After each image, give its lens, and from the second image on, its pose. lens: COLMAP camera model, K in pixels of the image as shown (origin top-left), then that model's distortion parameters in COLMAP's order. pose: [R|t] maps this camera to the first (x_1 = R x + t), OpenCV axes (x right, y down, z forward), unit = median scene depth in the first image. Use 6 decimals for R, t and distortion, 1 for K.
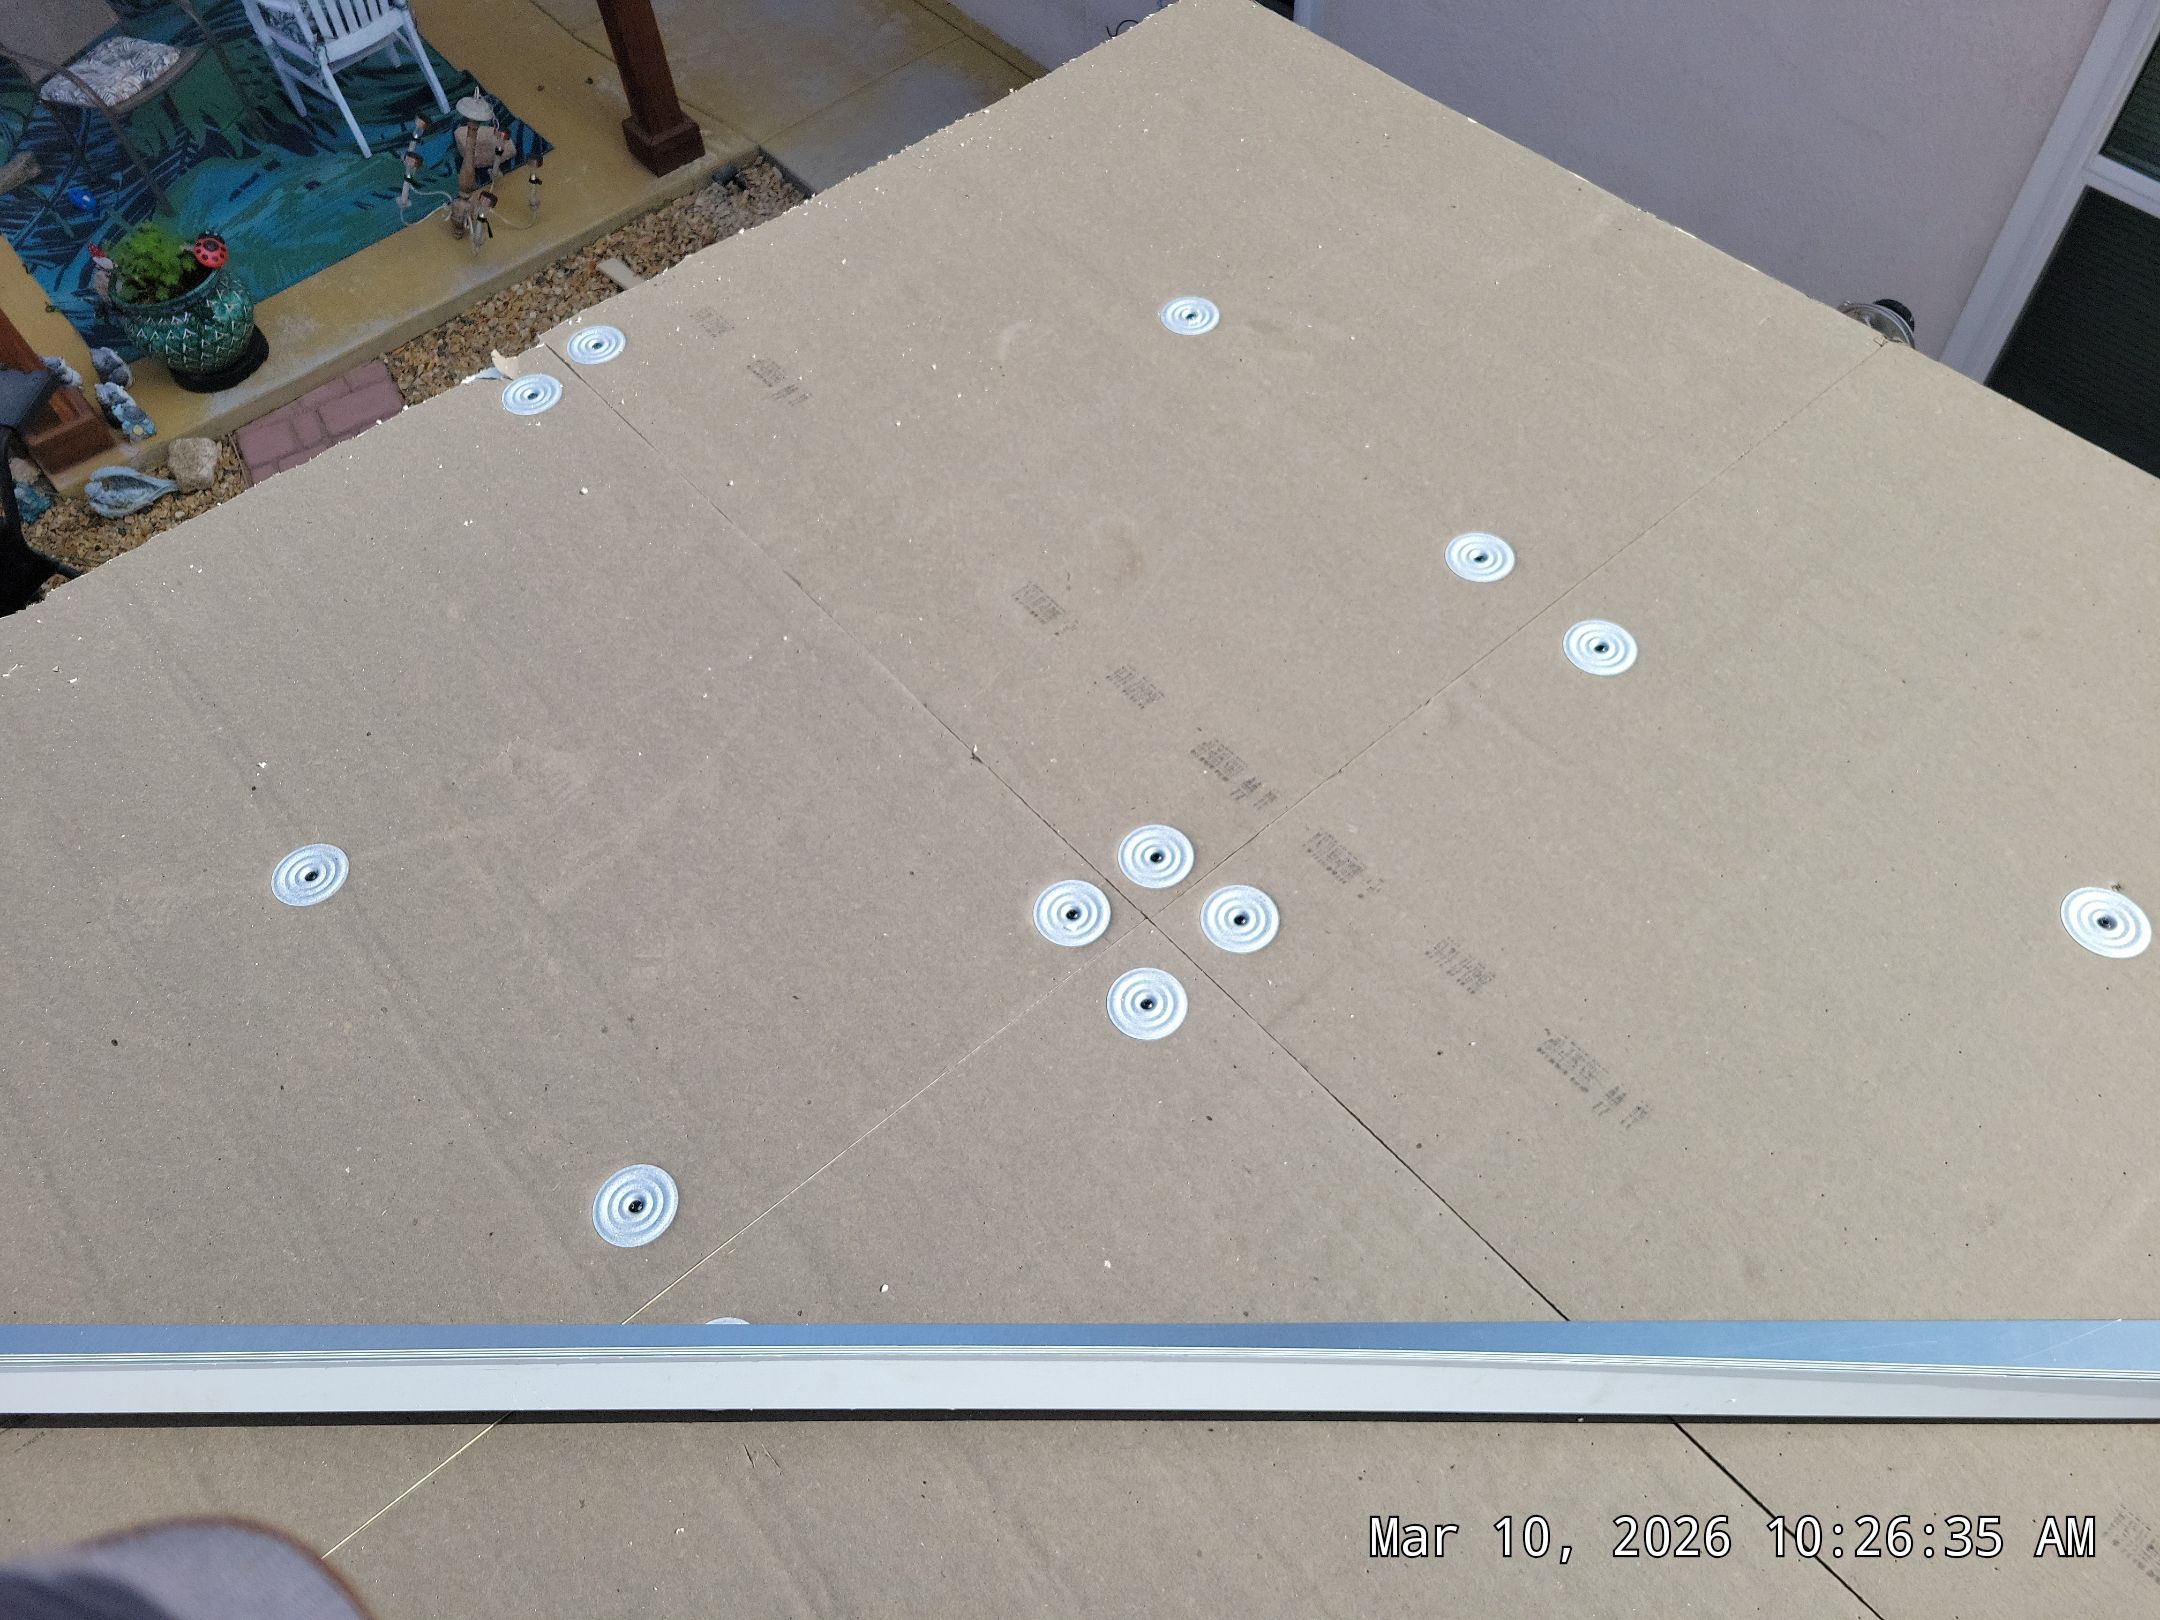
lens RADIAL K [[1638.8, 0, 1059.1], [0, 1638.8, 806.1], [0, 0, 1]] dist [0.031579, 0.011527]
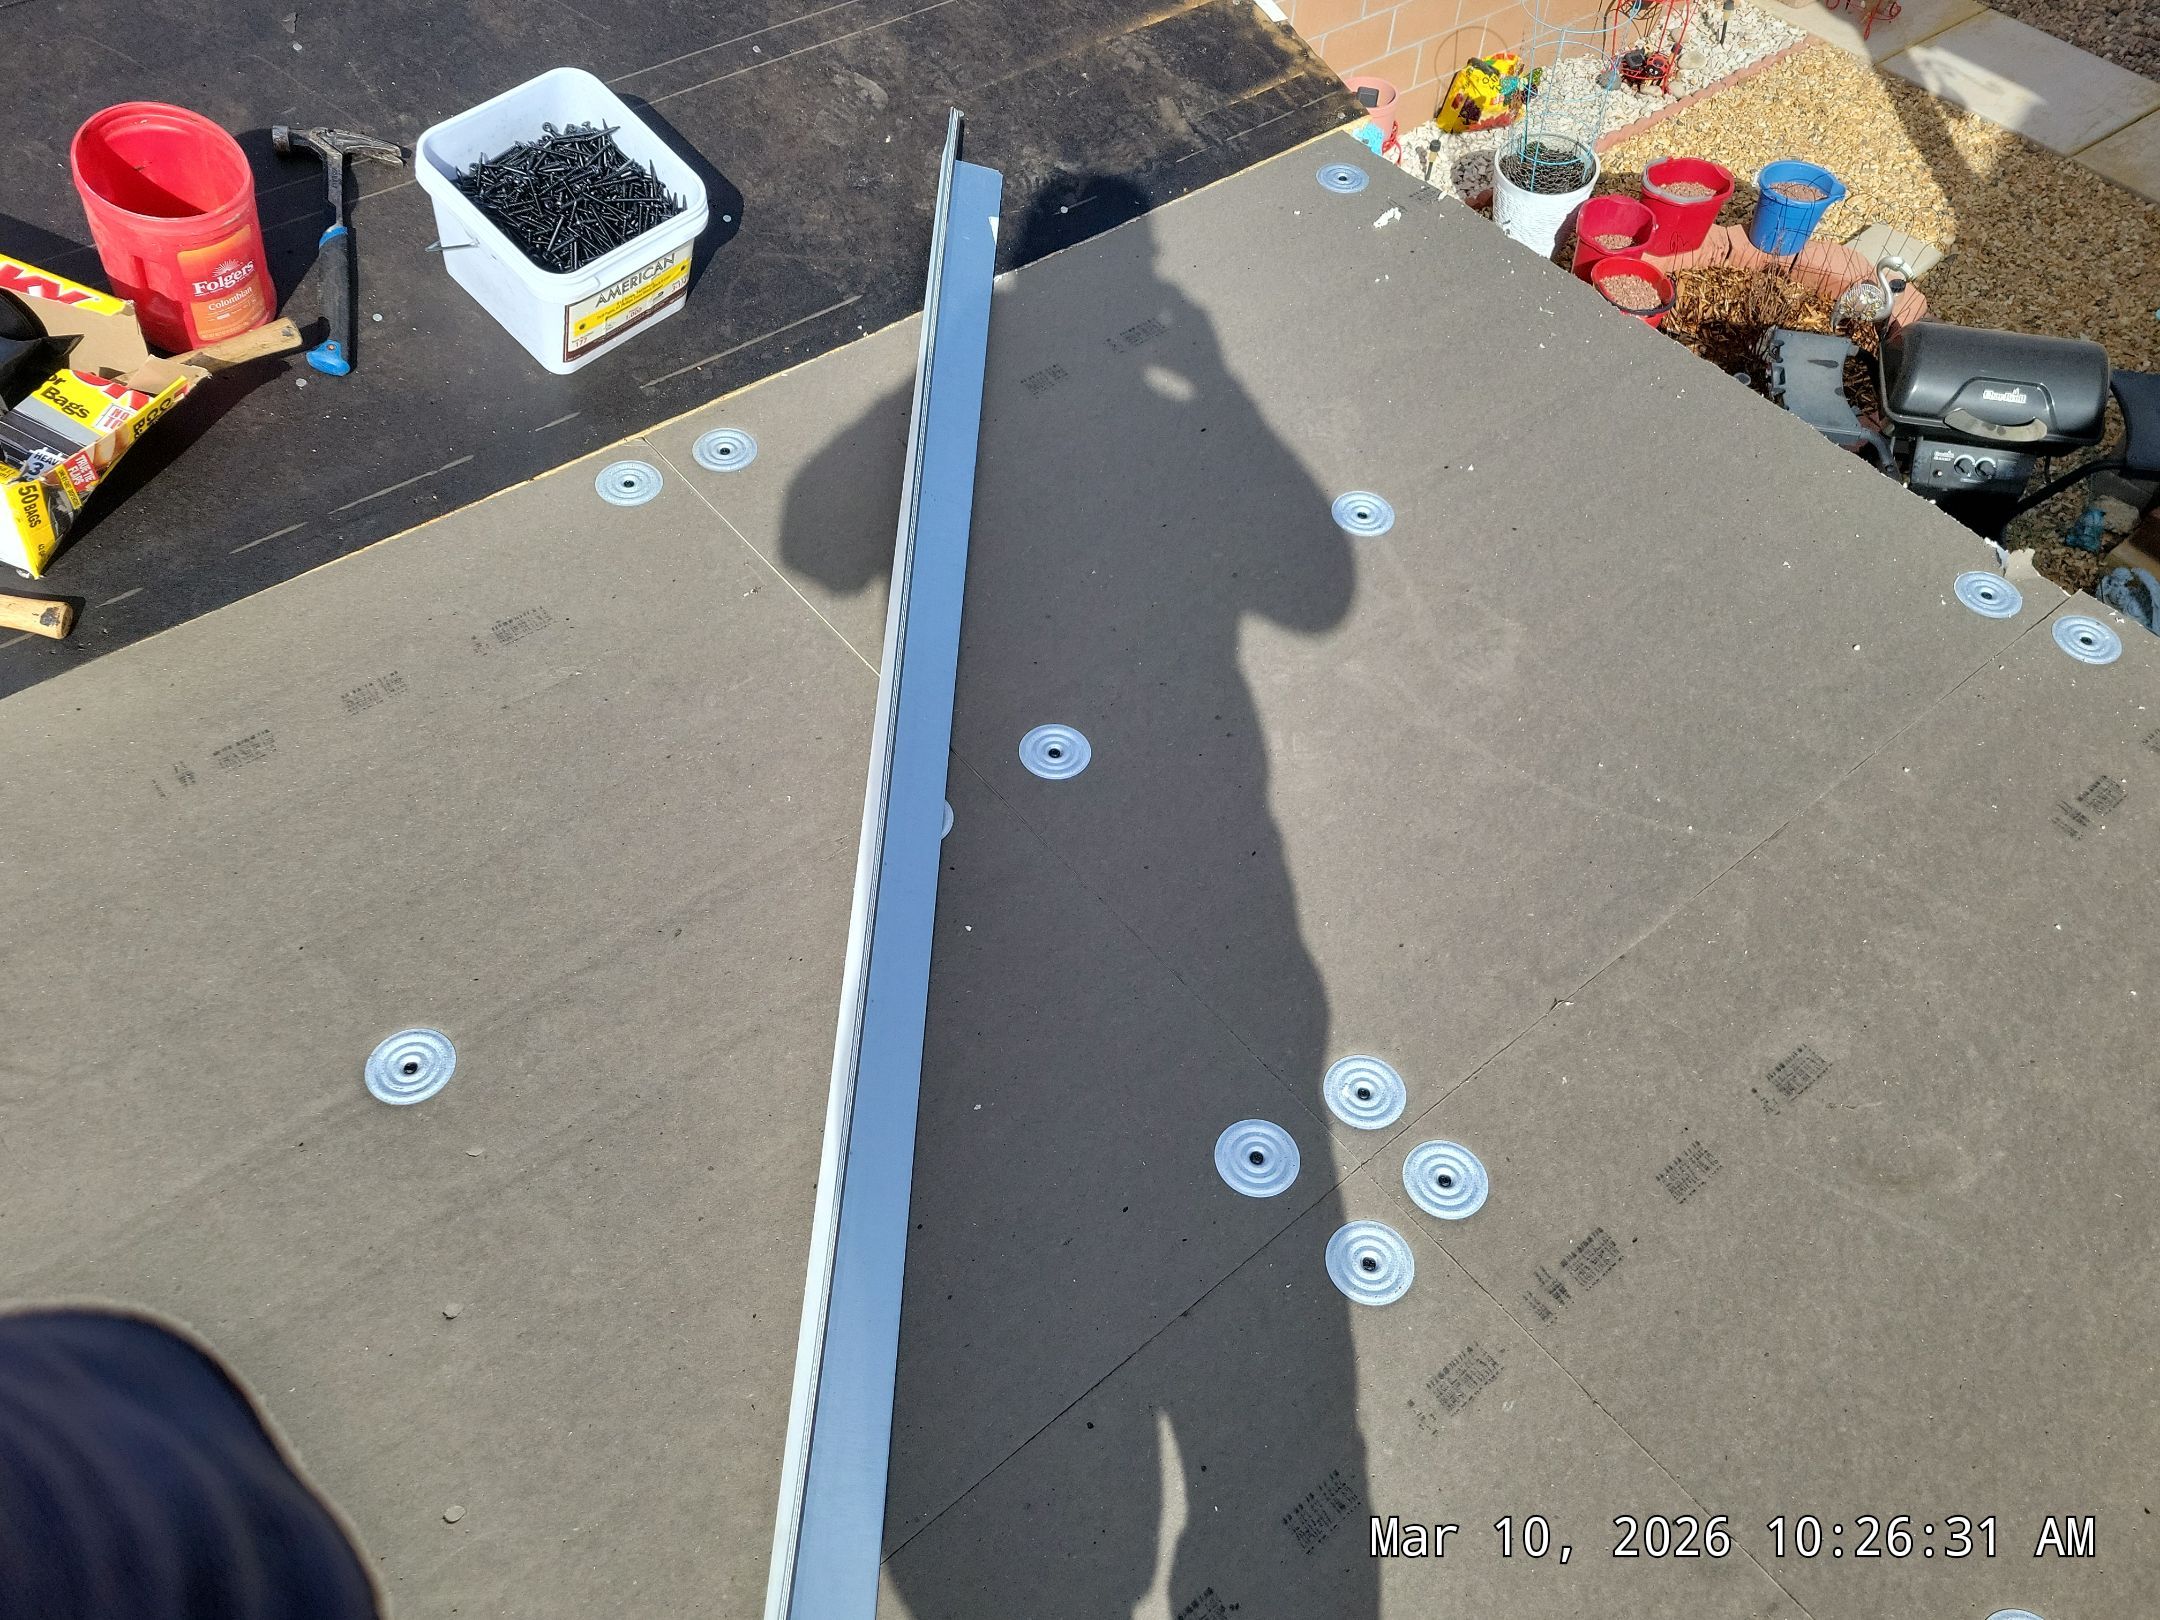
lens RADIAL K [[1638.8, 0, 1059.1], [0, 1638.8, 806.1], [0, 0, 1]] dist [0.031579, 0.011527]
pose [[-0.010243, 0.829353, -0.558631, 0.359917], [-0.846760, 0.289960, 0.446006, -0.227848], [0.531877, 0.477595, 0.699292, 0.161535]]
